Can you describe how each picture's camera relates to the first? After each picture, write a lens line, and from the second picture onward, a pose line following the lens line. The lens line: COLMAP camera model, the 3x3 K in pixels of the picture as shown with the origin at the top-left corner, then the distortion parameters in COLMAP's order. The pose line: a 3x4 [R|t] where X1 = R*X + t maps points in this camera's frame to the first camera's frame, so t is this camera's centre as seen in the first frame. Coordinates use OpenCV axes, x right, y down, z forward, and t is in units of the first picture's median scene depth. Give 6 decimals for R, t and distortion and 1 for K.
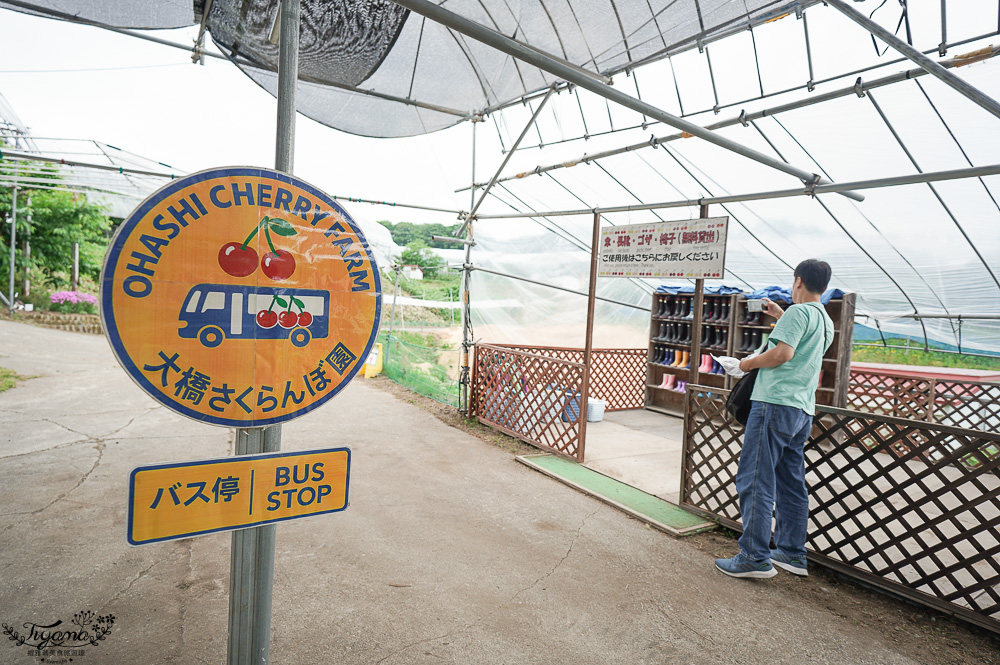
lens RADIAL K [[542.9, 0, 500.3], [0, 542.9, 331.1], [0, 0, 1]] dist [-0.003640, -0.000298]
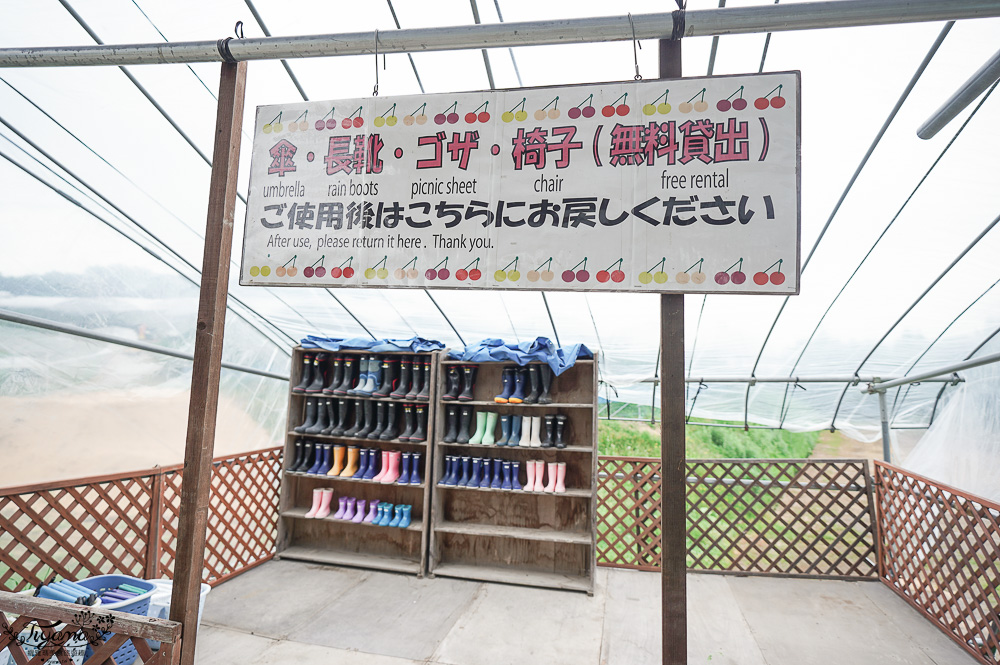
lens RADIAL K [[542.9, 0, 500.1], [0, 542.9, 327.6], [0, 0, 1]] dist [-0.003640, -0.000298]
pose [[0.741157, 0.034195, 0.670460, 0.060014], [0.040871, 0.994551, -0.095905, -0.029516], [-0.670086, 0.098483, 0.735721, 0.447722]]
